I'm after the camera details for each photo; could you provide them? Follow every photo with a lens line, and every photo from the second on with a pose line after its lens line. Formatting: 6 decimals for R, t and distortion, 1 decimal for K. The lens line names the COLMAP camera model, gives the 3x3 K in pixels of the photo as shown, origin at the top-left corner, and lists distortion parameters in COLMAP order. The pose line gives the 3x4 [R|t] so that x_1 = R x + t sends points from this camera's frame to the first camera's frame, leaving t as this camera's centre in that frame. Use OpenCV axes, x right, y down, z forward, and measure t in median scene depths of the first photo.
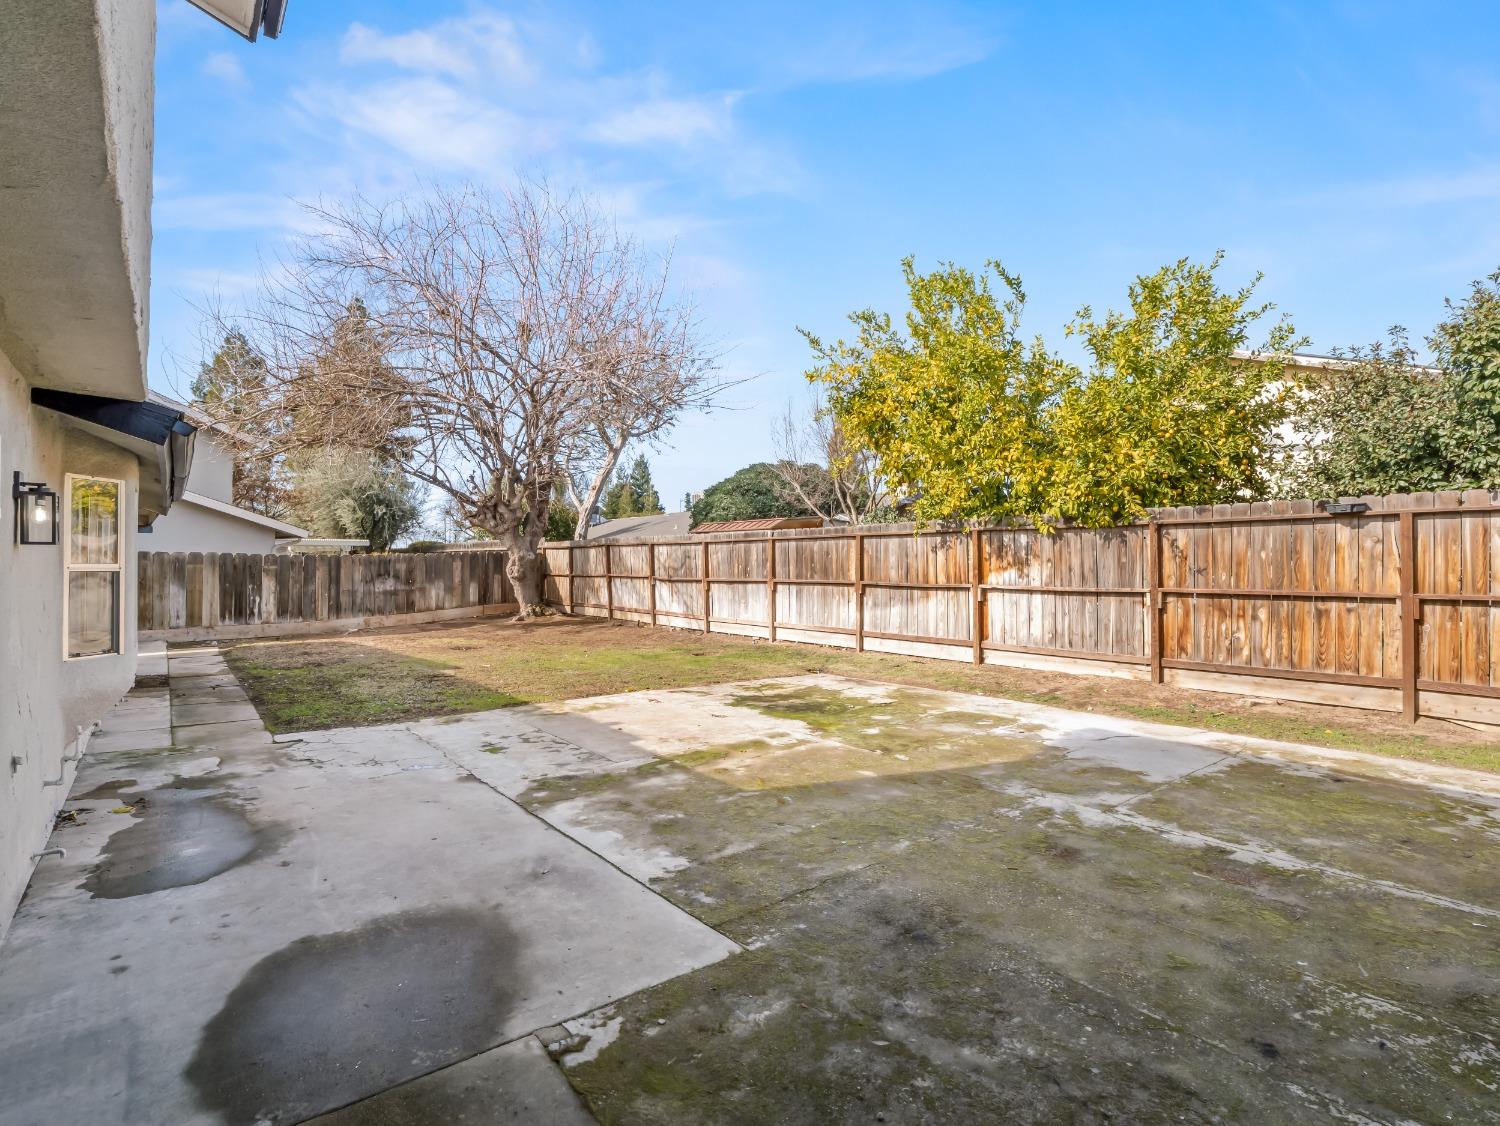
lens RADIAL K [[799.0, 0, 757.7], [0, 799.0, 557.6], [0, 0, 1]] dist [-0.007457, -0.004119]
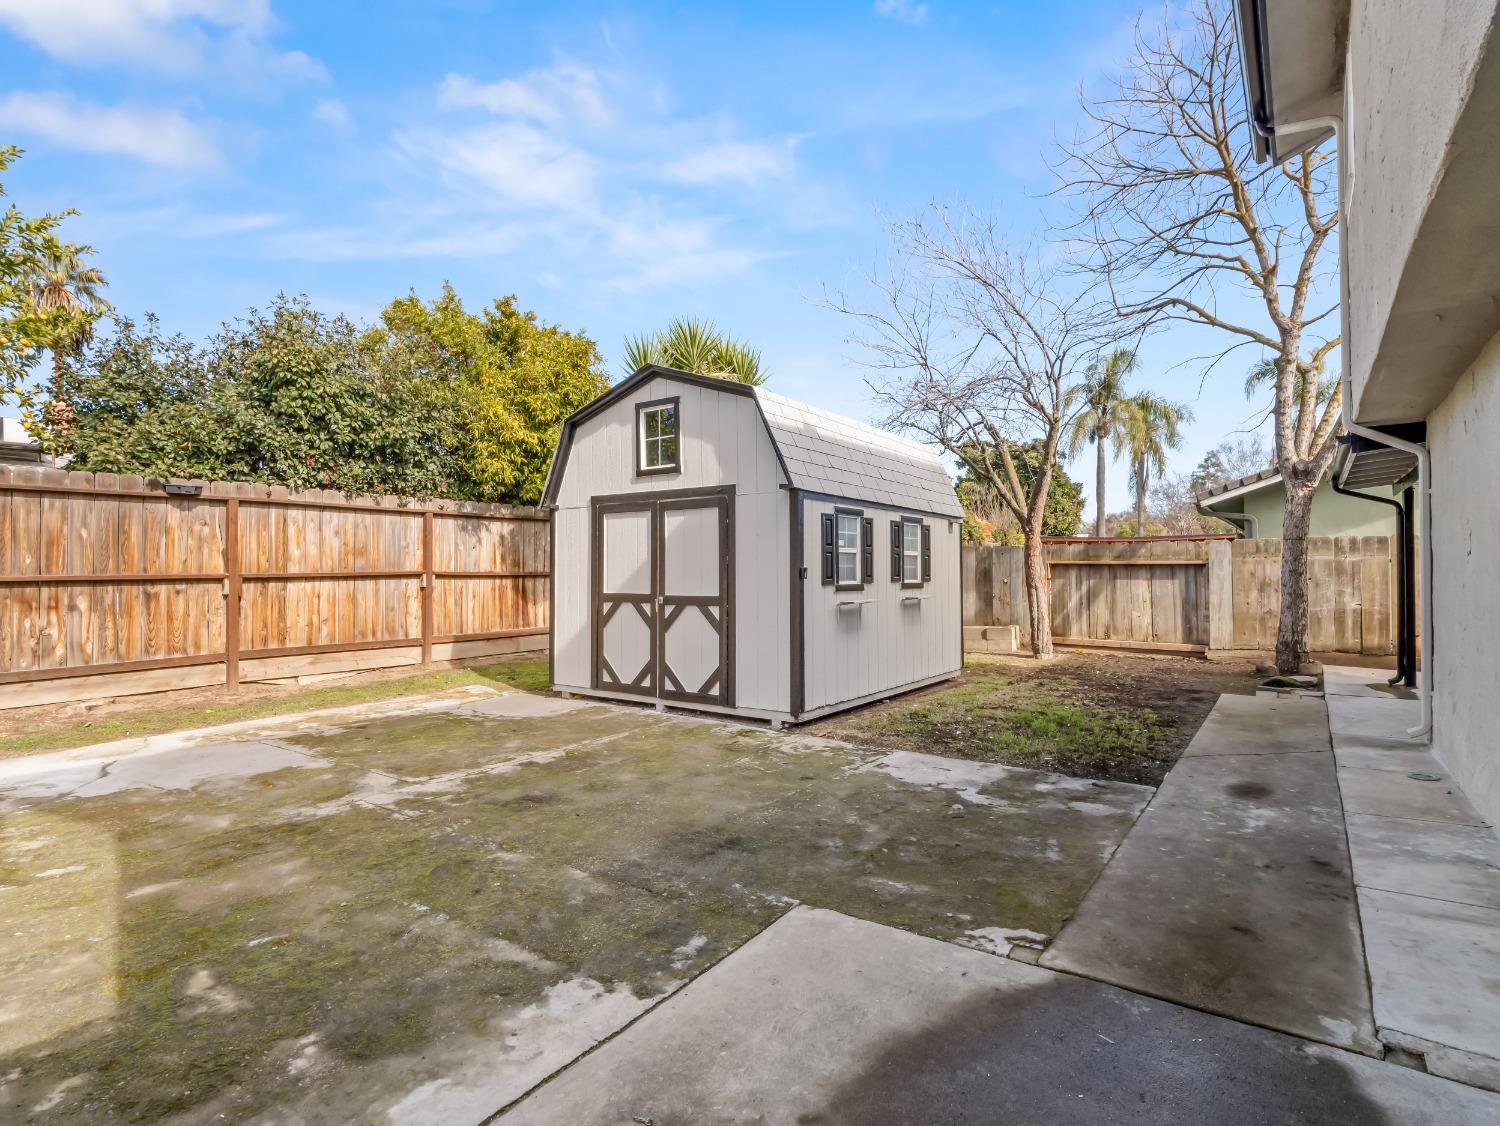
lens RADIAL K [[799.0, 0, 757.0], [0, 799.0, 557.9], [0, 0, 1]] dist [-0.007457, -0.004119]
pose [[-0.320589, 0.012541, 0.947135, -0.616358], [0.000675, 0.999915, -0.013012, 0.052688], [-0.947218, -0.003533, -0.320571, 0.904500]]
